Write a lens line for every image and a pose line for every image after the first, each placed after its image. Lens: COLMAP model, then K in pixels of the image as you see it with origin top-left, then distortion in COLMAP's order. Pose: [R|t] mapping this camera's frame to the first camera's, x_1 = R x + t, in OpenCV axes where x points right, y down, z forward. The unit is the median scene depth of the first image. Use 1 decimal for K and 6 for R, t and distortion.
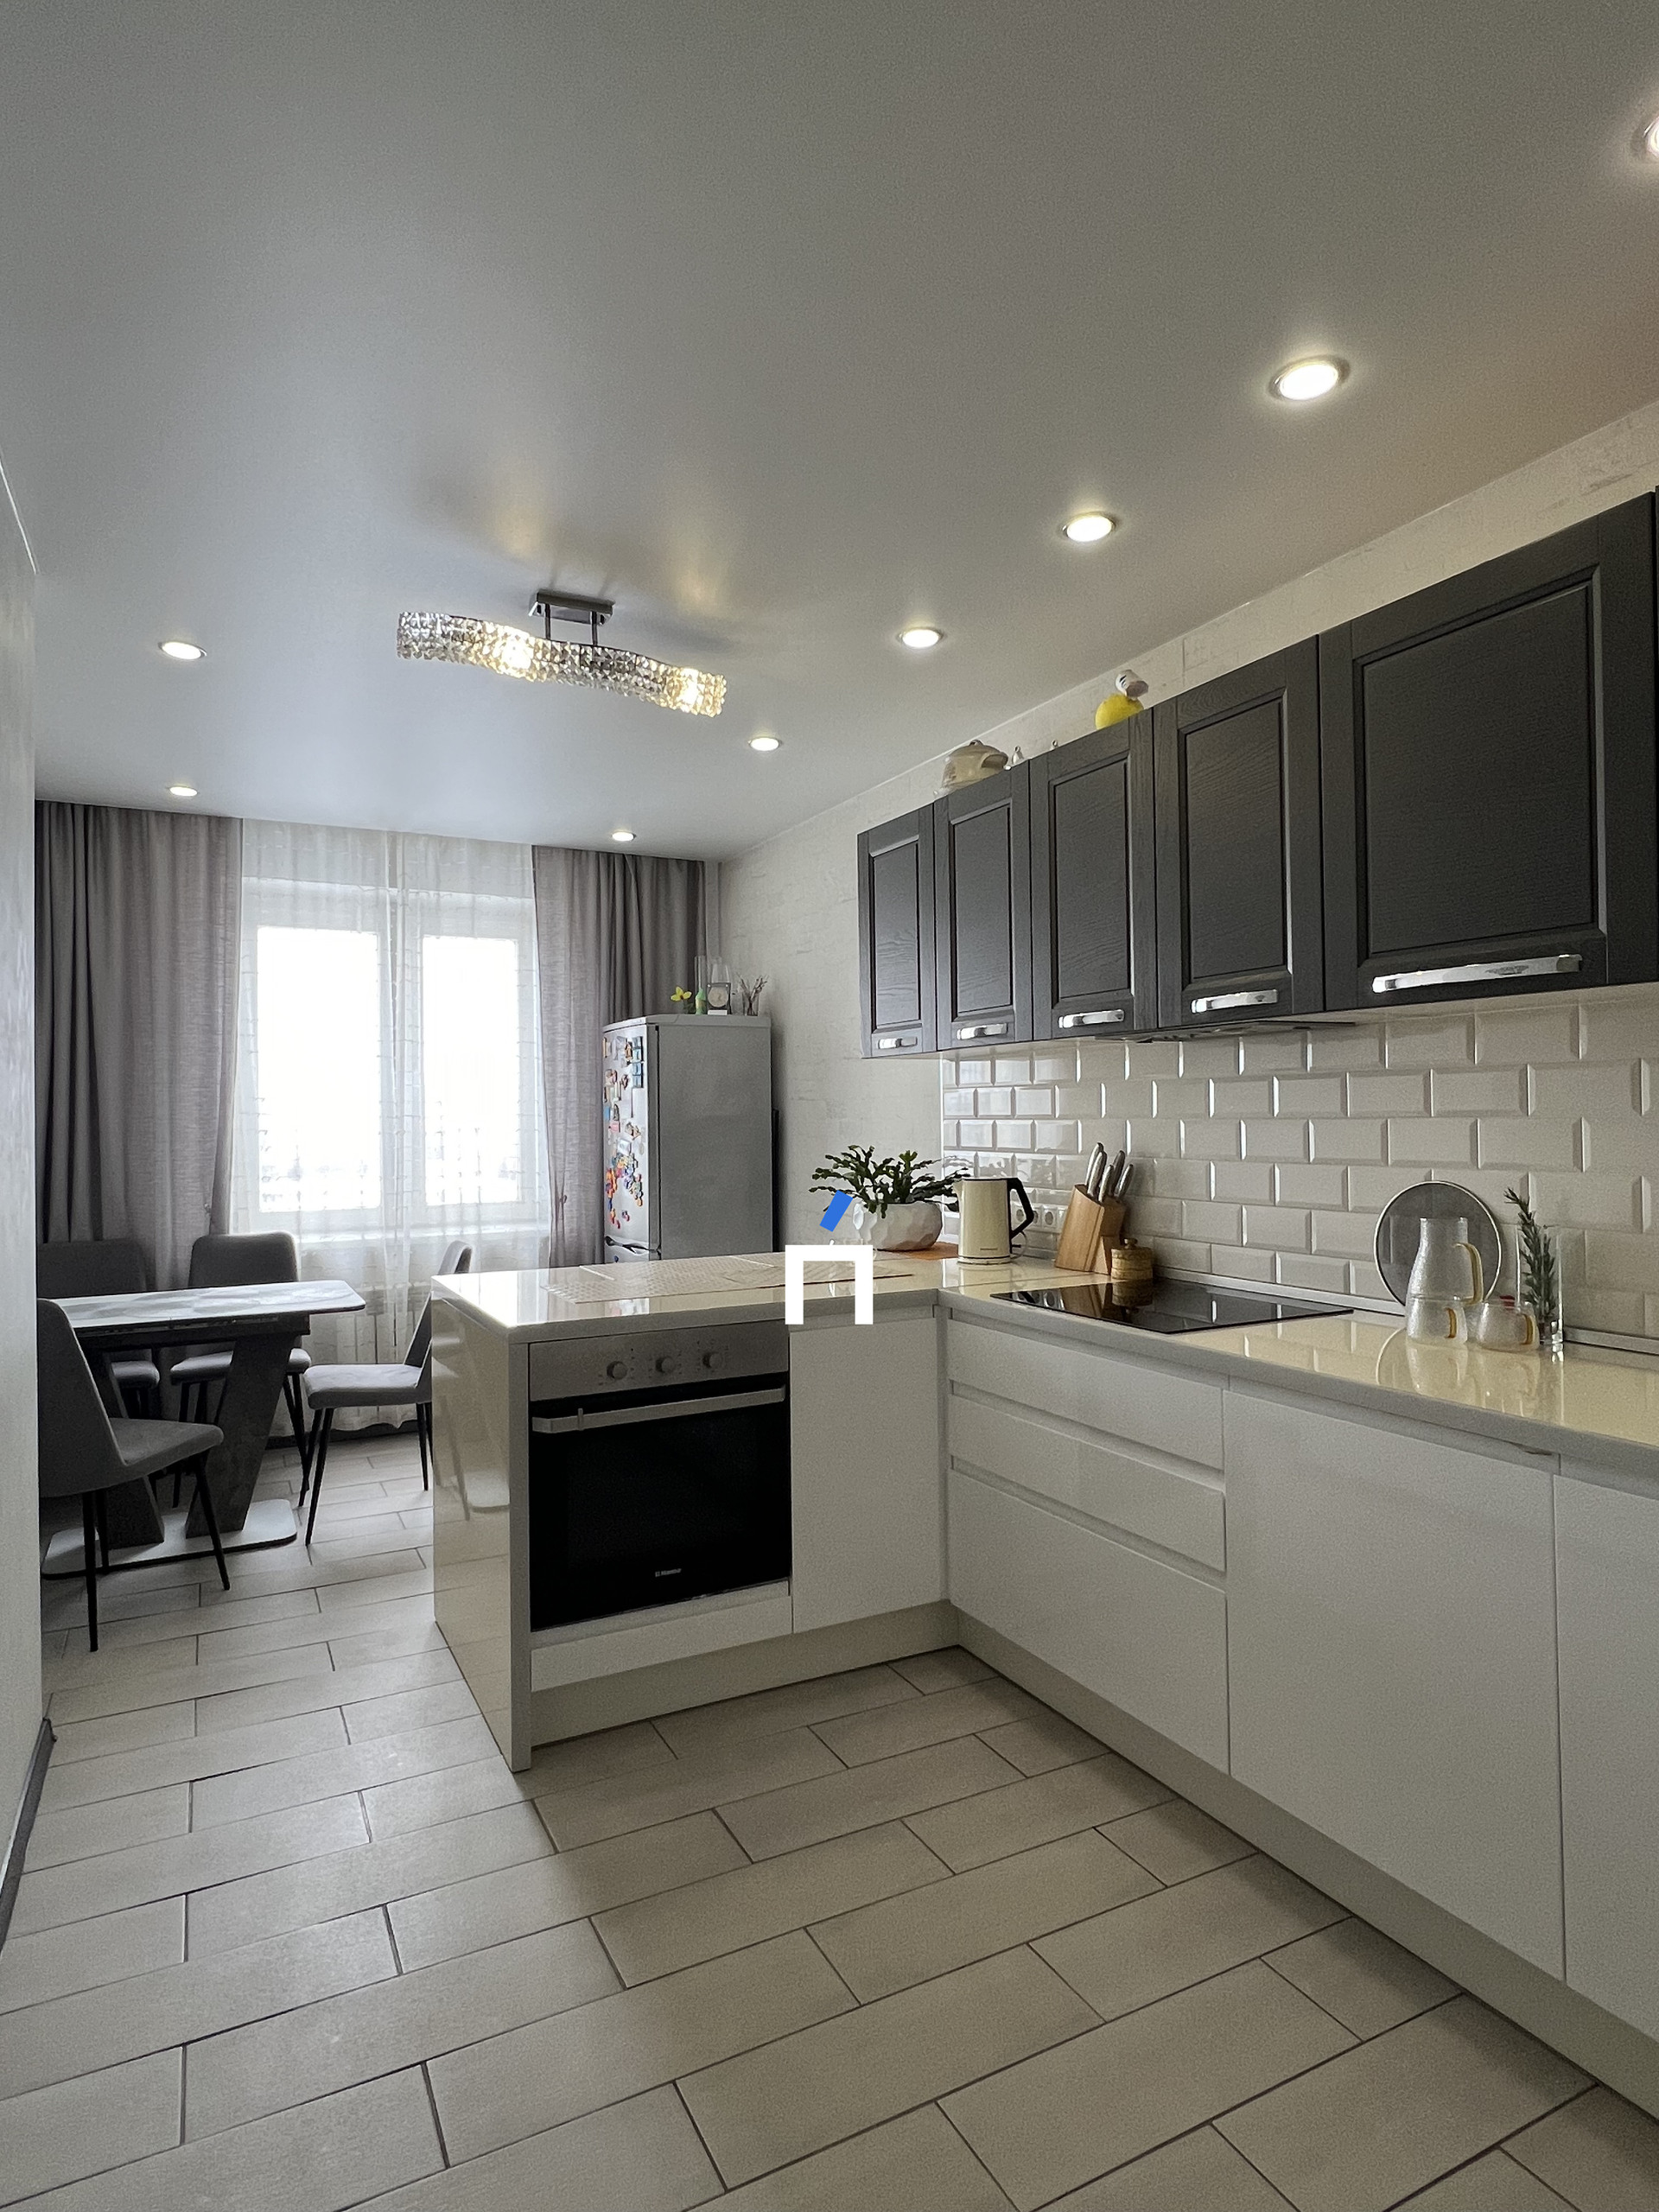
lens RADIAL K [[1240.2, 0, 838.9], [0, 1240.2, 1104.5], [0, 0, 1]] dist [-0.007425, -0.008766]
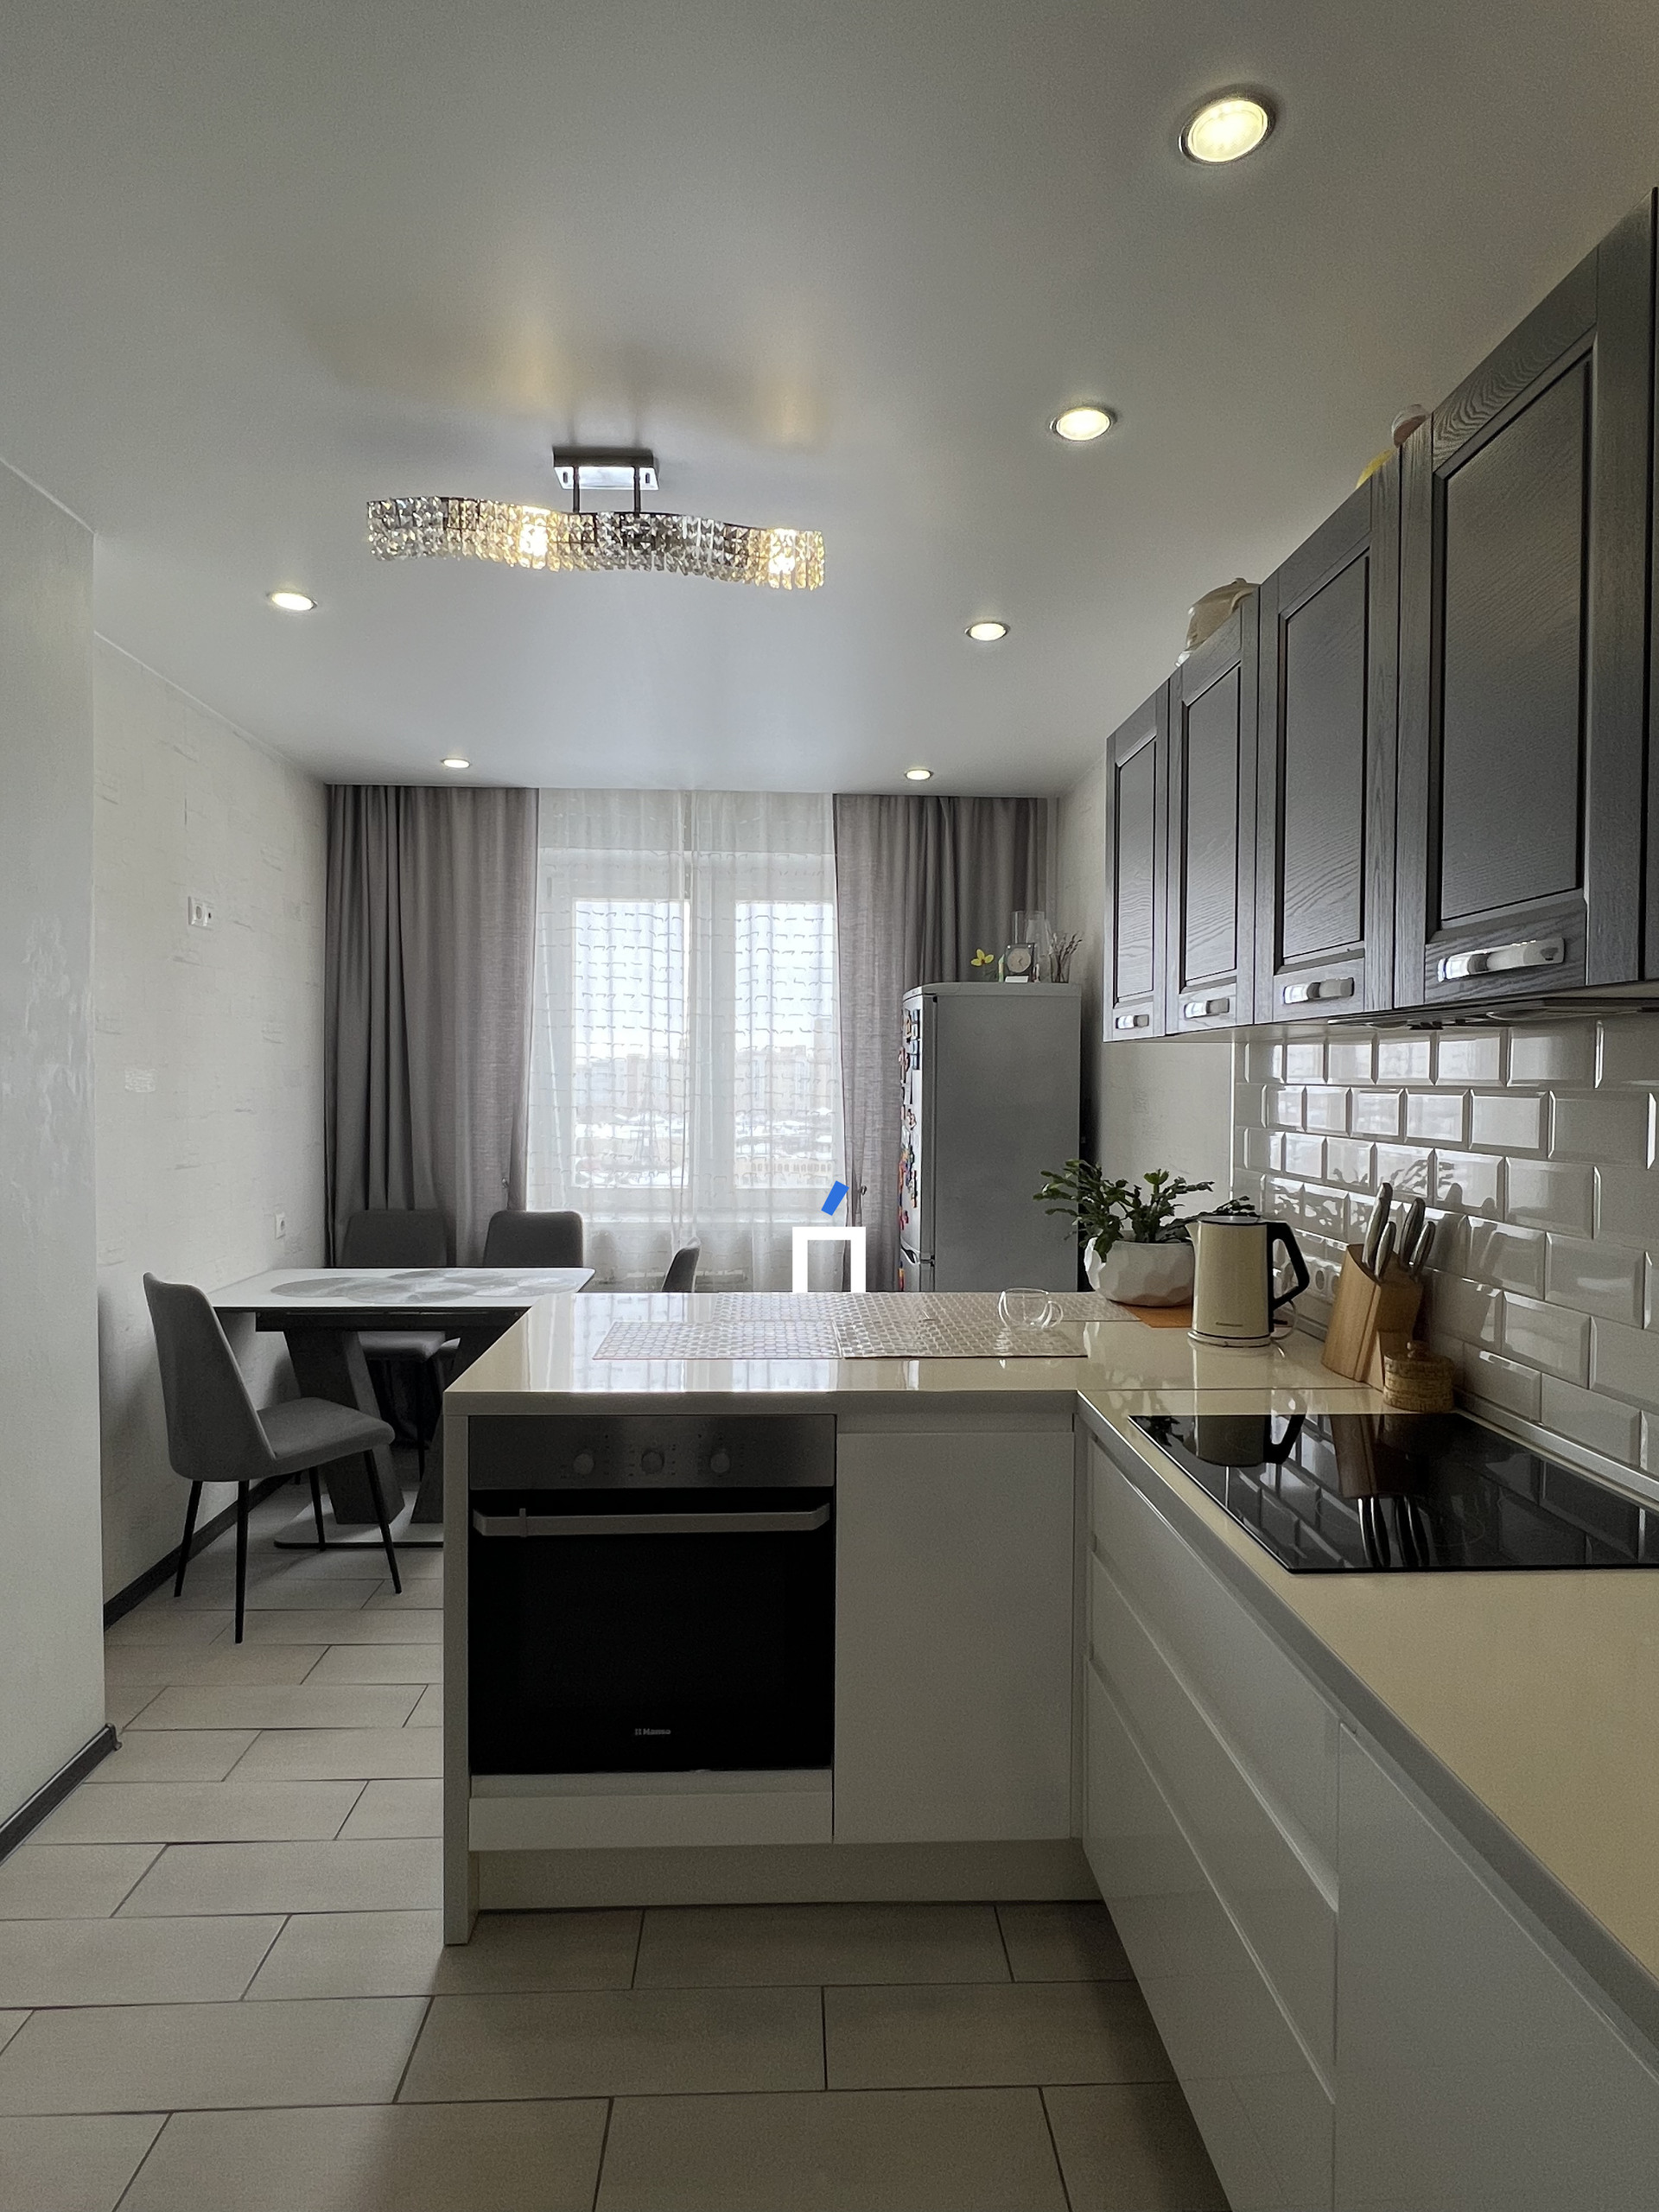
lens RADIAL K [[1240.2, 0, 823.3], [0, 1240.2, 1104.5], [0, 0, 1]] dist [-0.007425, -0.008766]
pose [[0.904583, 0.028225, -0.425362, 0.153322], [-0.014946, 0.999292, 0.034524, -0.018886], [0.426035, -0.024872, 0.904365, 0.213070]]
